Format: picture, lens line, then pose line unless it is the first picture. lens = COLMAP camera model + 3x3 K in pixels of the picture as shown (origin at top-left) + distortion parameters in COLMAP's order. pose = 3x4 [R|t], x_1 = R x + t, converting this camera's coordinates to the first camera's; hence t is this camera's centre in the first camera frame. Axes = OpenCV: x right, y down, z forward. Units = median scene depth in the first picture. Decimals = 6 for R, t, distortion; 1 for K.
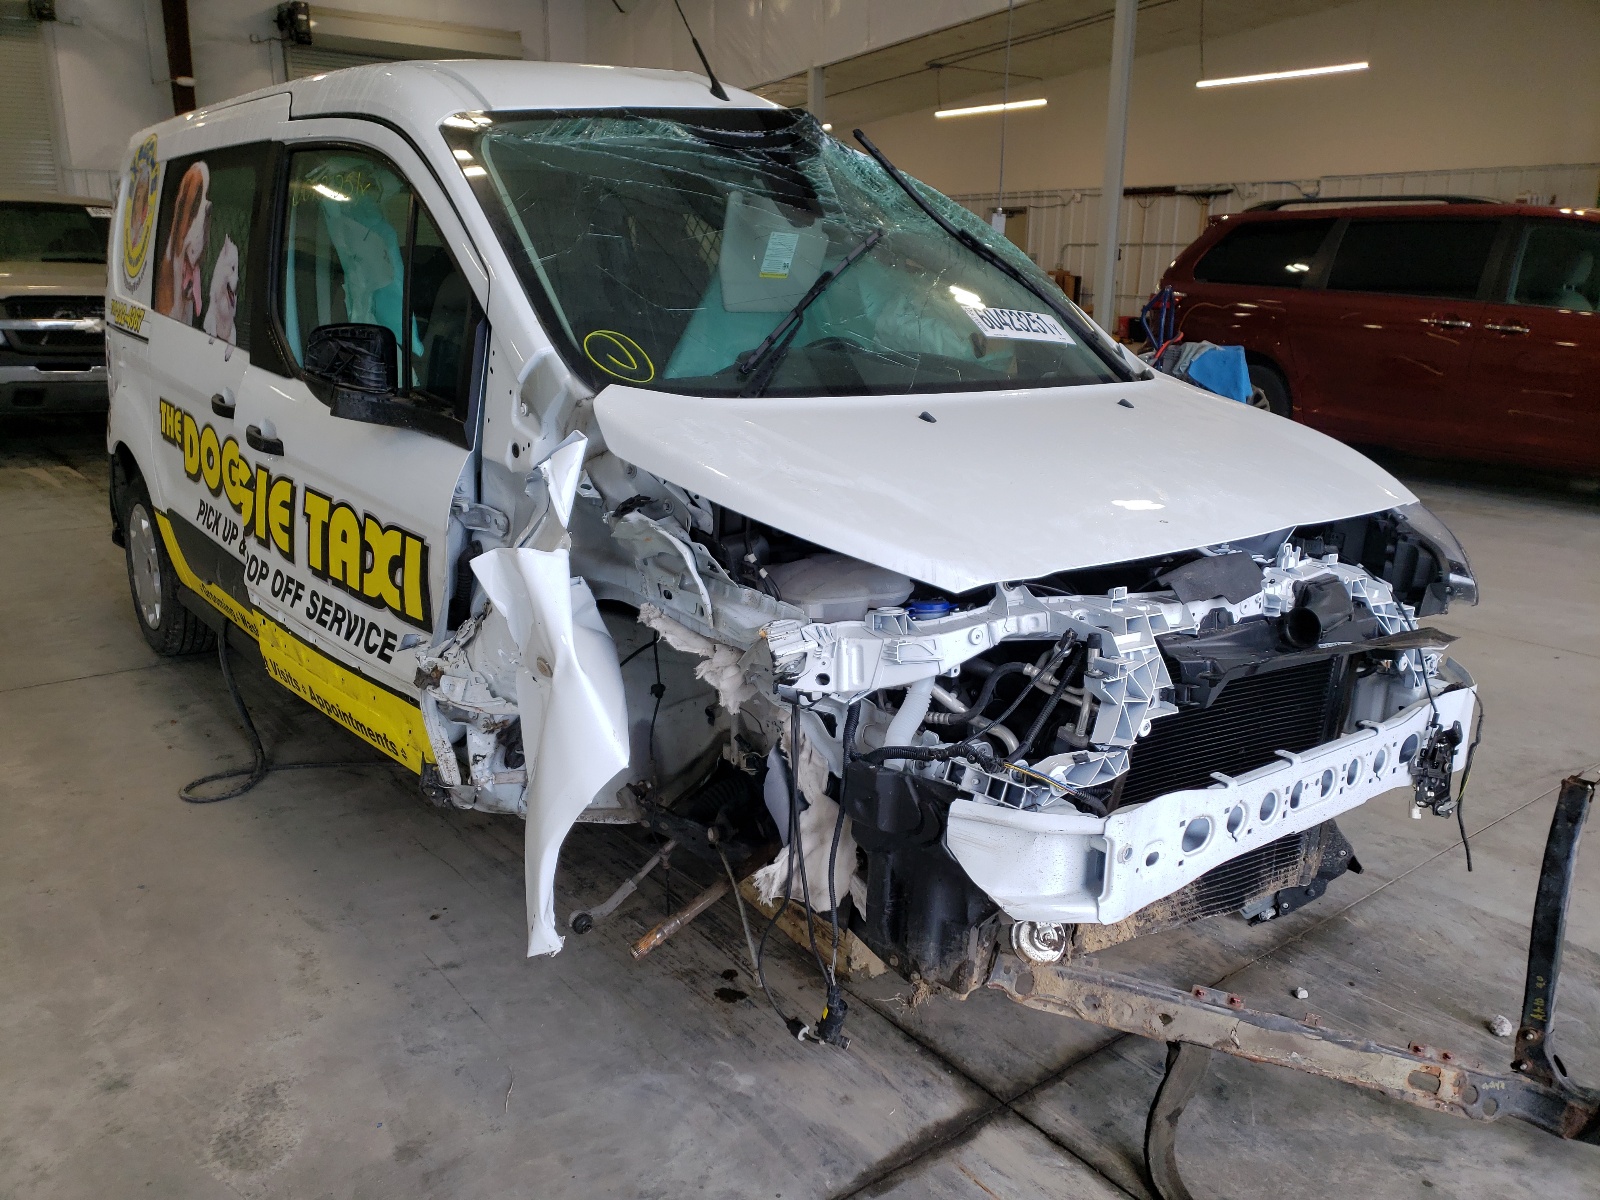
lens RADIAL K [[1323.4, 0, 800.0], [0, 1323.4, 600.0], [0, 0, 1]] dist [0.012905, -0.003302]
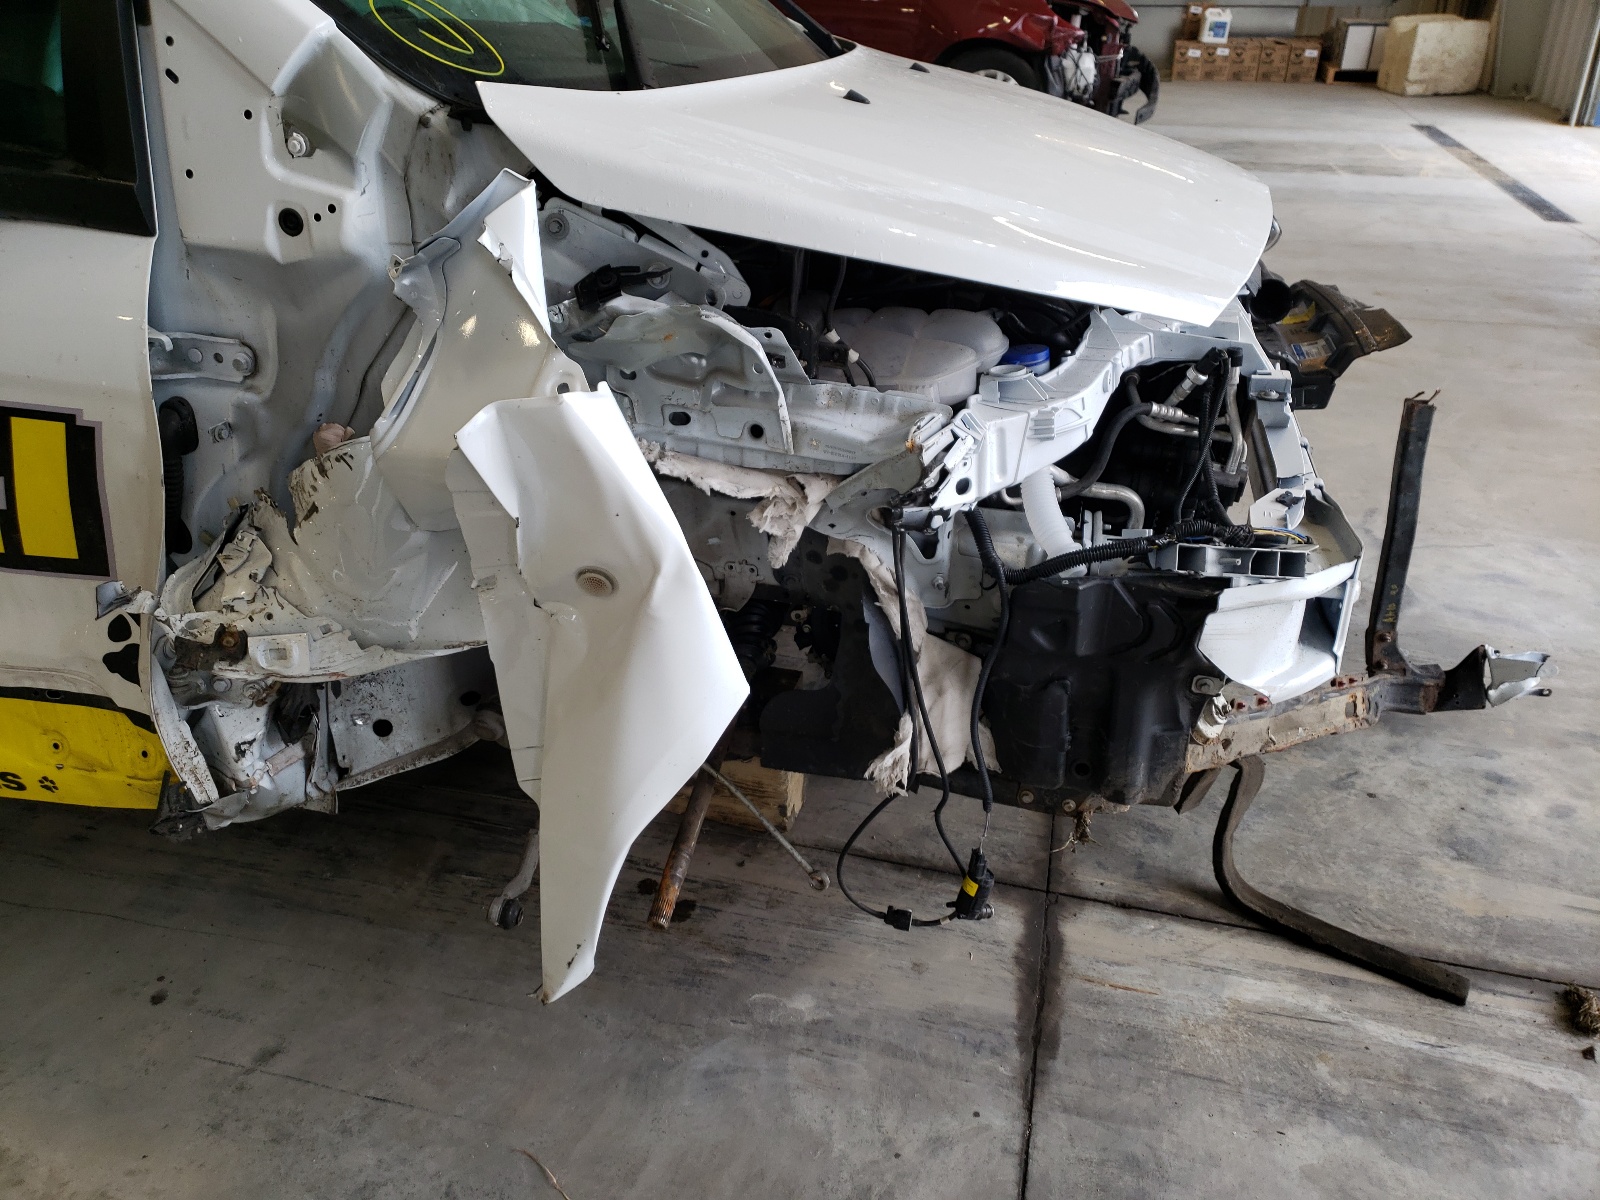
lens RADIAL K [[1323.4, 0, 800.0], [0, 1323.4, 600.0], [0, 0, 1]] dist [0.012905, -0.003302]
pose [[0.775655, -0.297226, 0.556790, -0.418365], [0.162688, 0.946518, 0.278632, -0.085826], [-0.609829, -0.125540, 0.782527, 0.423551]]
